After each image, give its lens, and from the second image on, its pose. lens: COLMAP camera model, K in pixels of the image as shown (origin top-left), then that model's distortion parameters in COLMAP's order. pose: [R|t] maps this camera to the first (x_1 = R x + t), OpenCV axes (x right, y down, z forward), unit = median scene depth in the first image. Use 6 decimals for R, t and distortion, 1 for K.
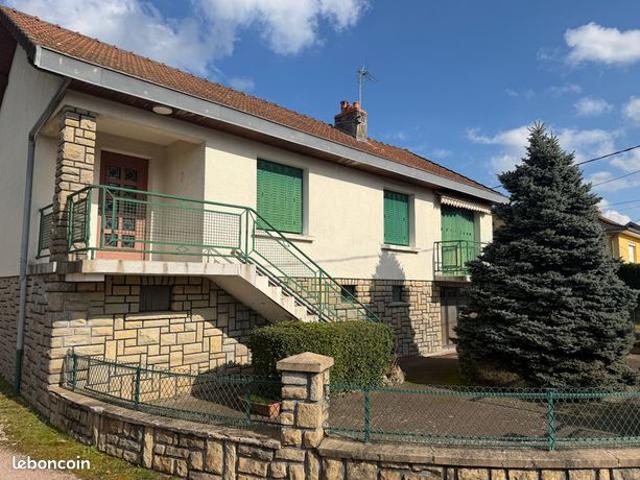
lens RADIAL K [[459.7, 0, 347.2], [0, 459.7, 238.2], [0, 0, 1]] dist [0.061350, -0.084542]
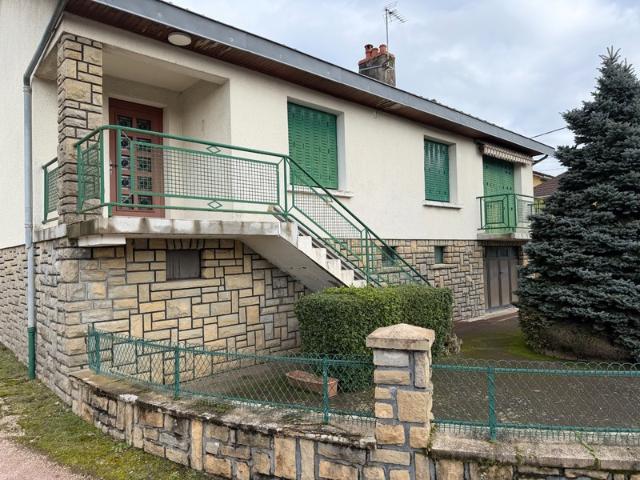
lens RADIAL K [[459.7, 0, 347.2], [0, 459.7, 238.2], [0, 0, 1]] dist [0.061350, -0.084542]
pose [[0.999428, -0.030650, -0.014261, -0.094451], [0.031573, 0.997064, 0.069764, 0.029473], [0.012081, -0.070174, 0.997462, 0.146302]]
